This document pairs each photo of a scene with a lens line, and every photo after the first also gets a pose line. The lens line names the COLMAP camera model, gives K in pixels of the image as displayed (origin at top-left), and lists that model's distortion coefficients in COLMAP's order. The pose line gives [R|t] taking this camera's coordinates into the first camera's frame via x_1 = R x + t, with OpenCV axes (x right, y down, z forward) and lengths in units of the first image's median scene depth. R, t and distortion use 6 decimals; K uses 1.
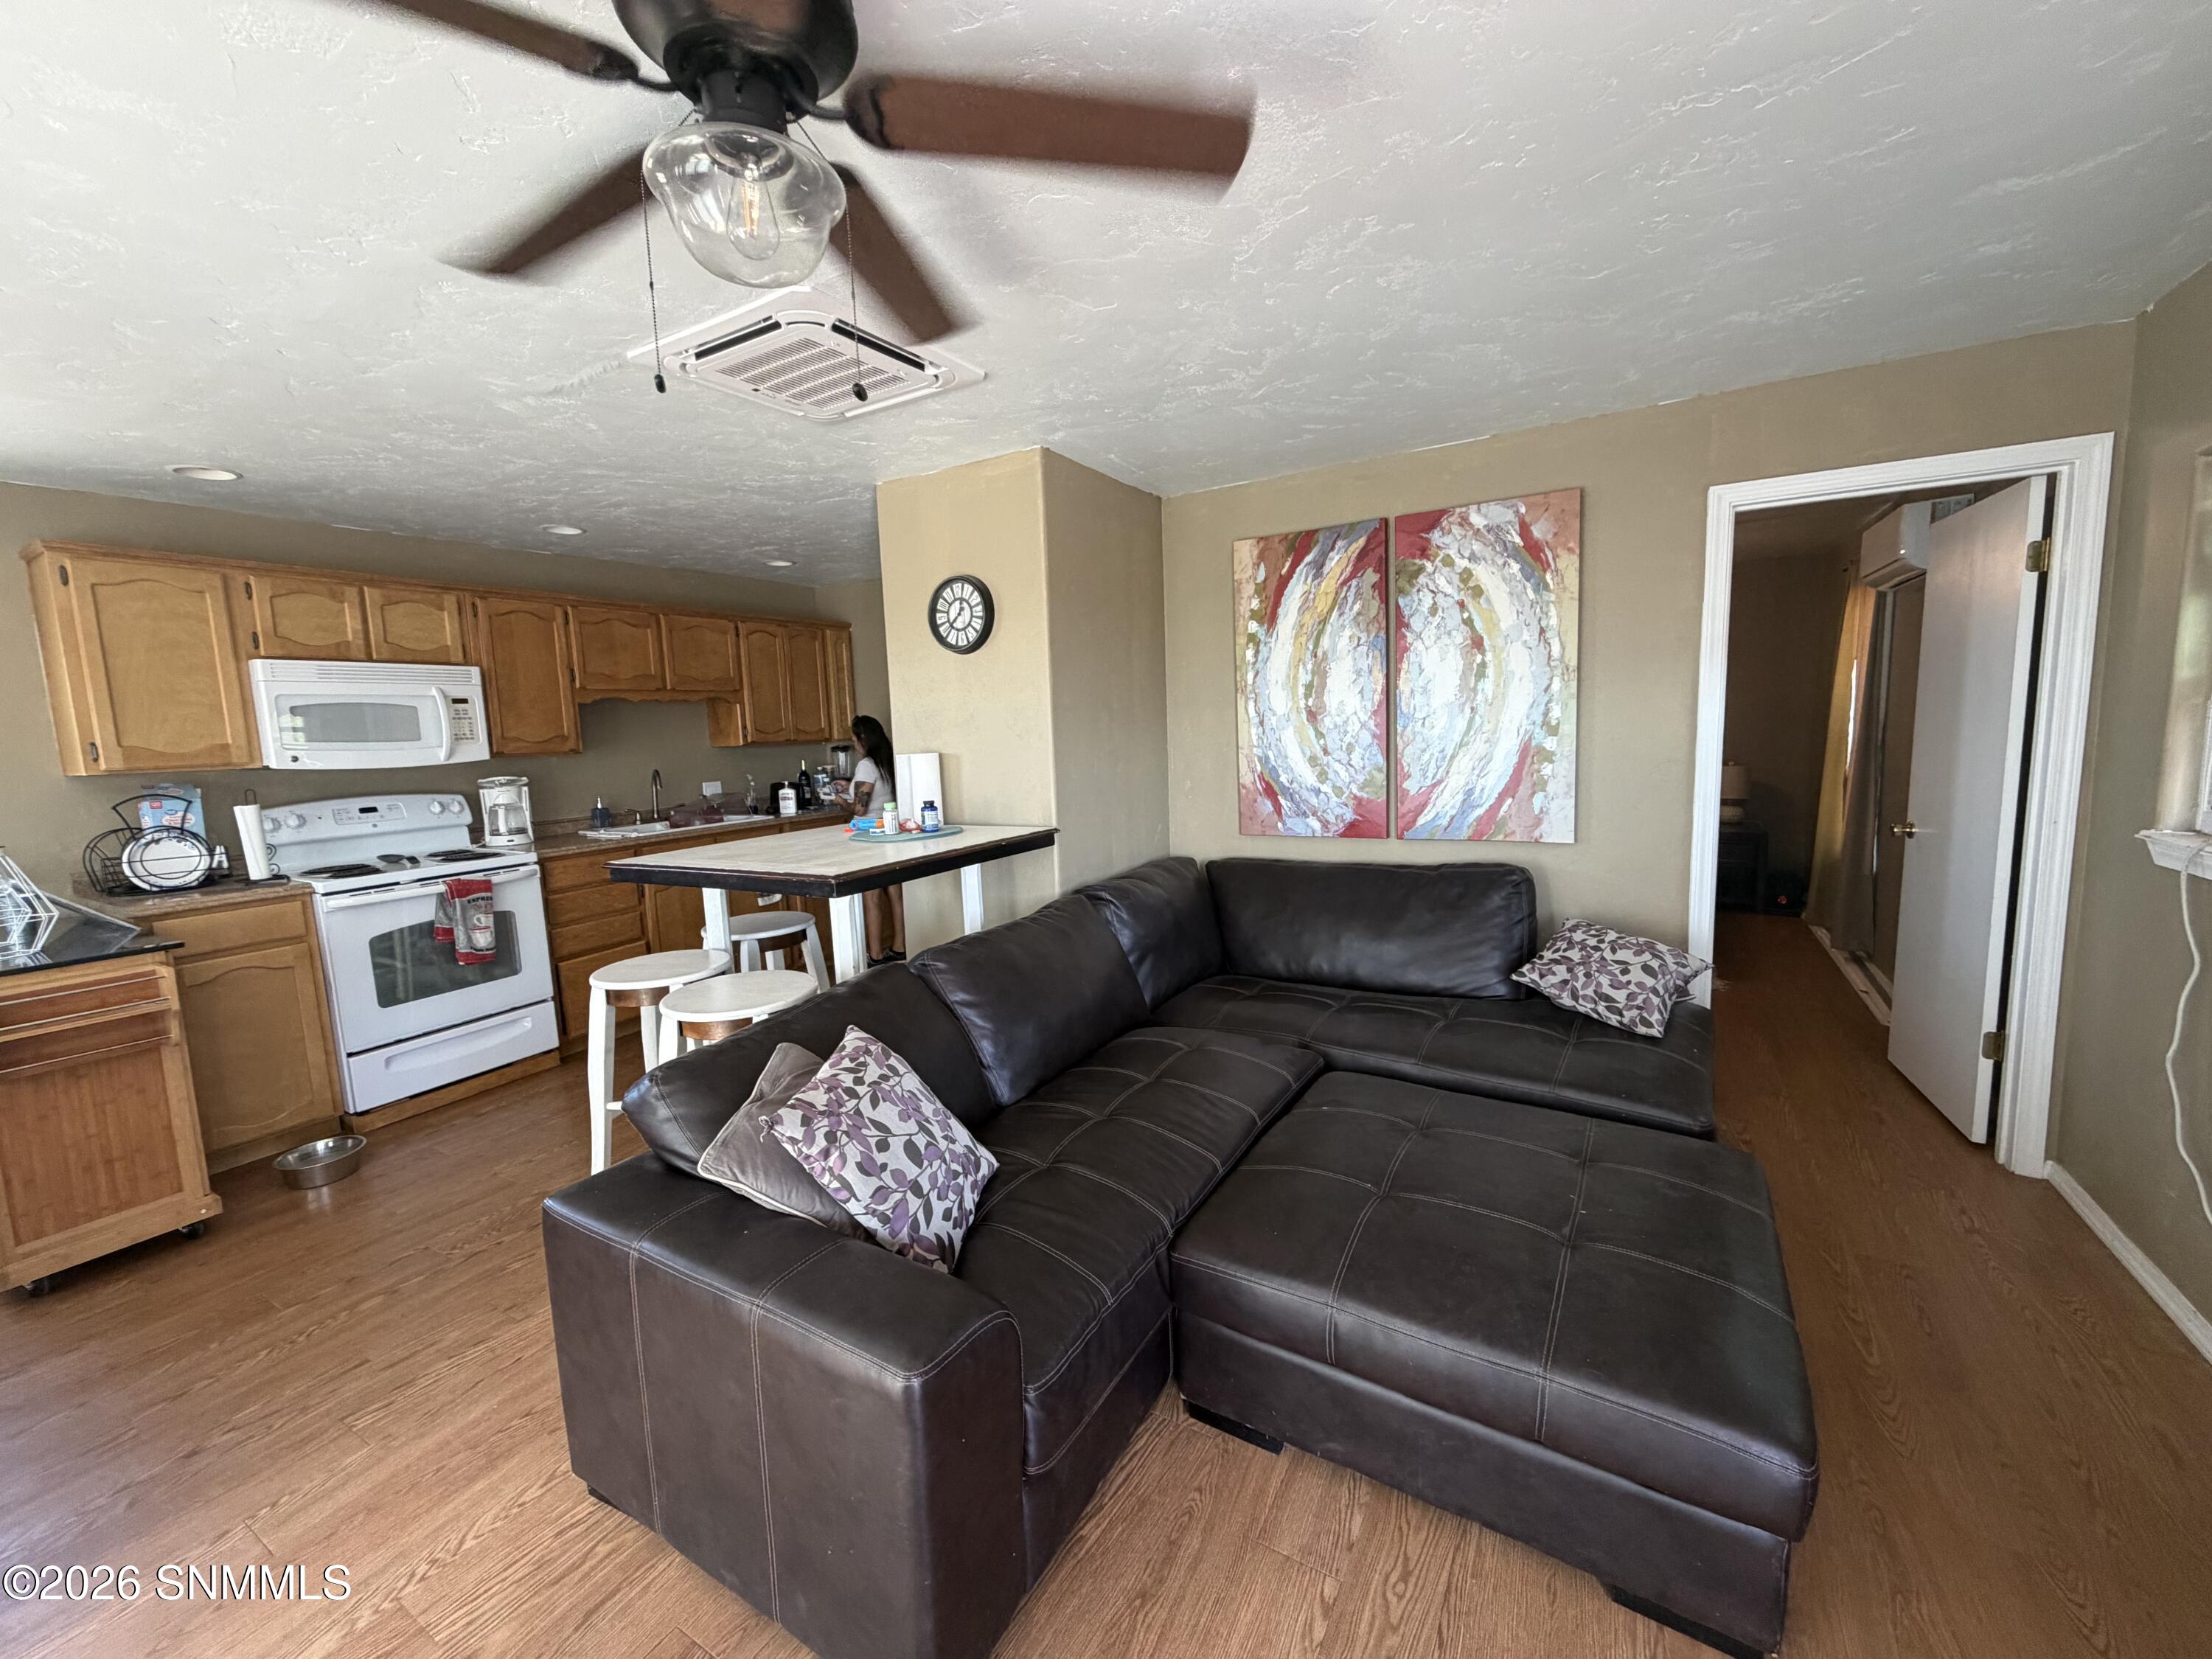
lens RADIAL K [[893.4, 0, 1090.3], [0, 893.4, 832.1], [0, 0, 1]] dist [-0.000268, 0.000158]
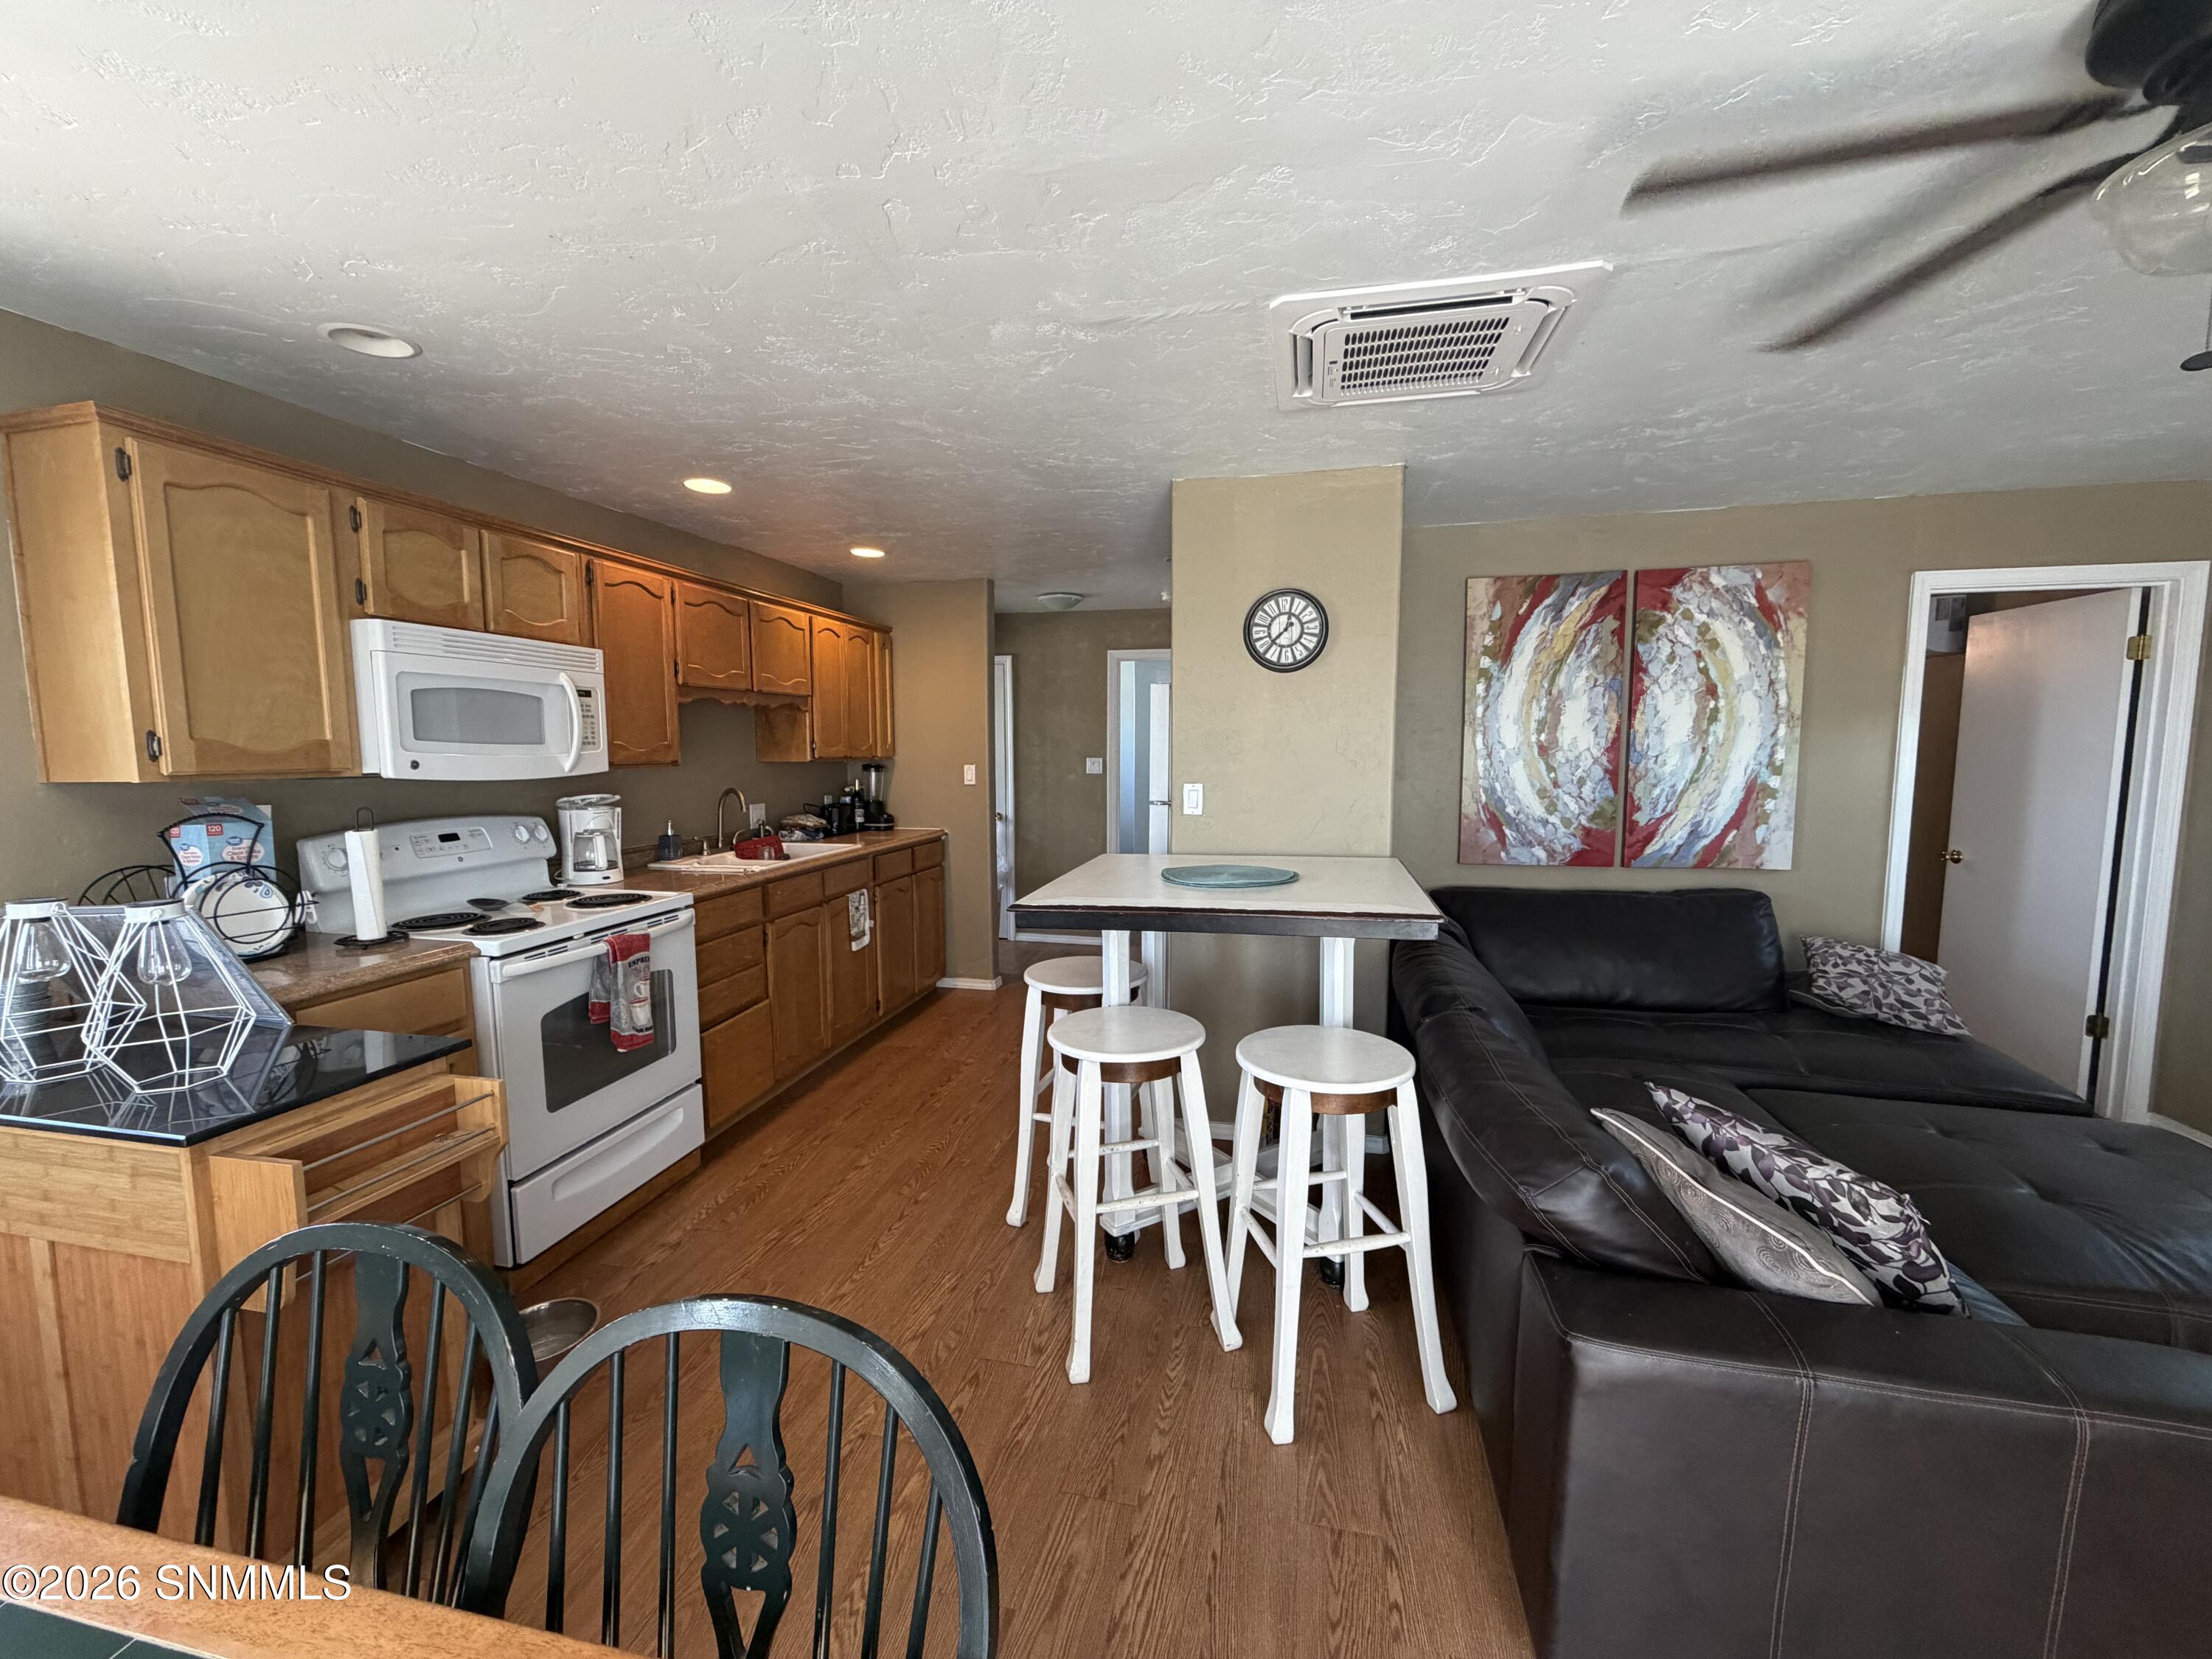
lens RADIAL K [[893.4, 0, 1096.3], [0, 893.4, 830.7], [0, 0, 1]] dist [-0.000268, 0.000158]
pose [[0.951650, 0.004881, 0.307146, -0.619463], [0.004893, 0.999506, -0.031044, -0.006105], [-0.307146, 0.031046, 0.951156, 0.180011]]
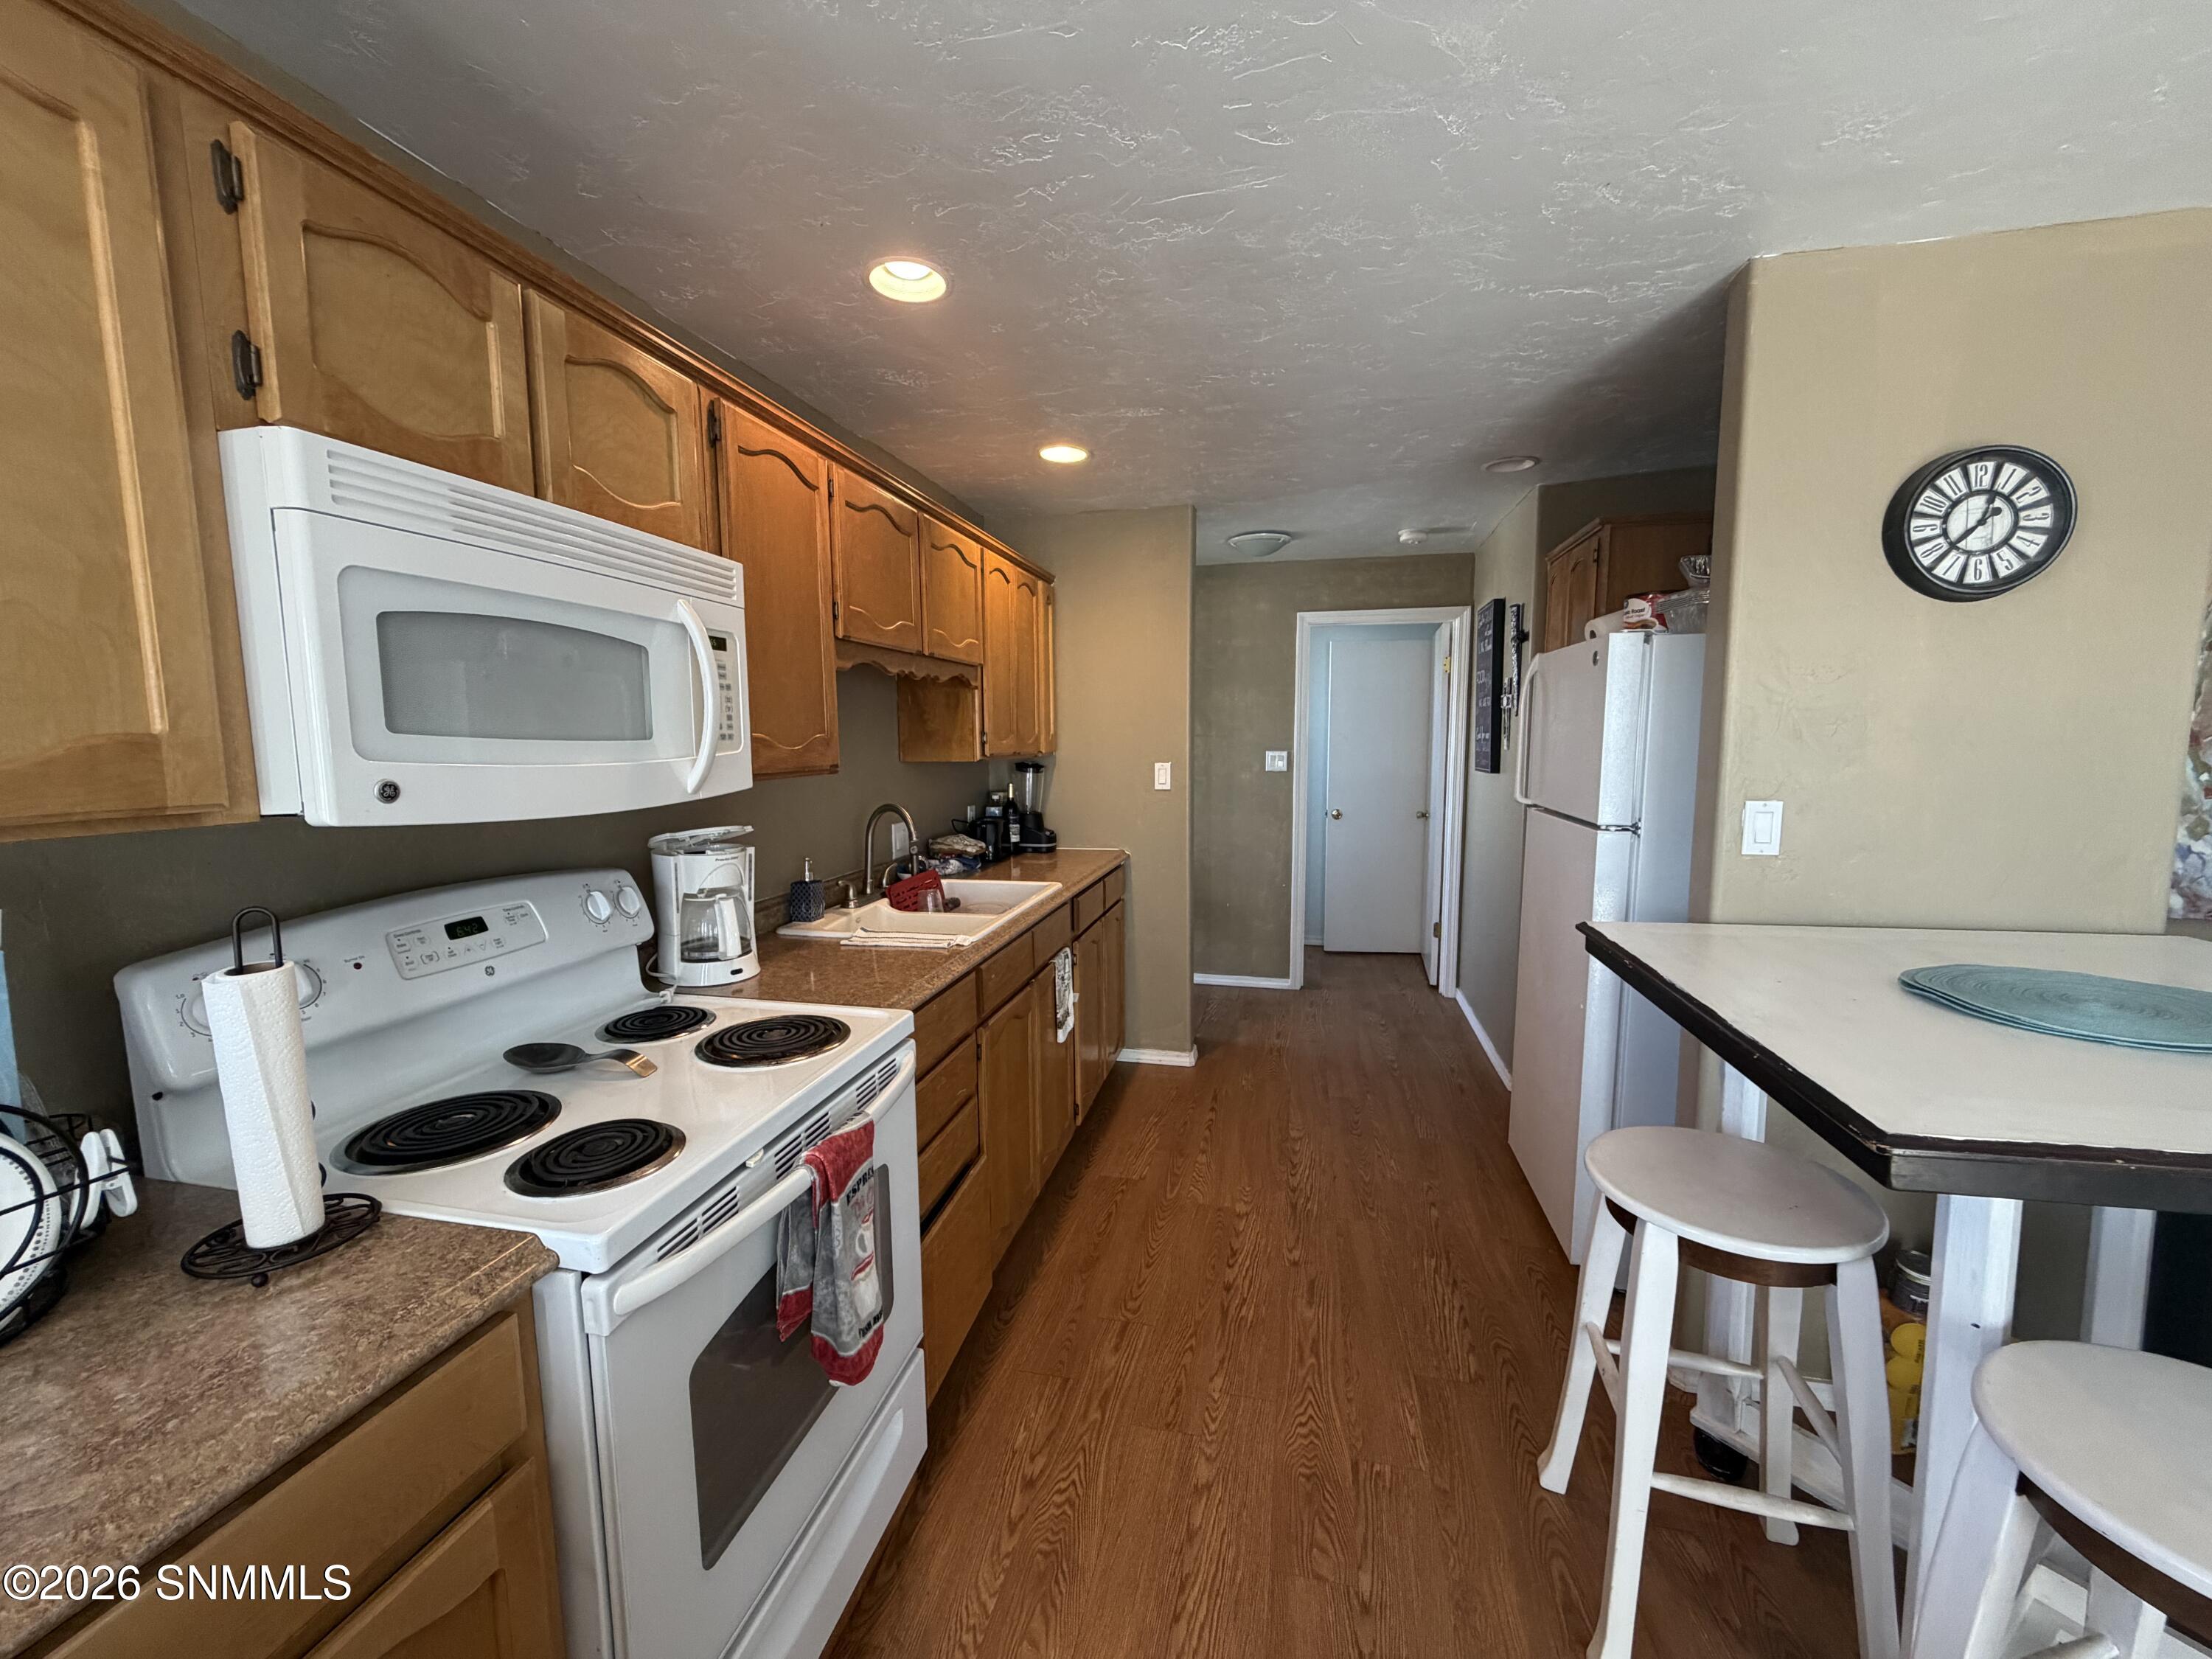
lens RADIAL K [[893.4, 0, 1096.8], [0, 893.4, 830.1], [0, 0, 1]] dist [-0.000268, 0.000158]
pose [[0.950856, -0.004738, 0.309597, -0.787941], [0.011569, 0.999728, -0.020232, -0.062631], [-0.309417, 0.022819, 0.950652, 0.672786]]
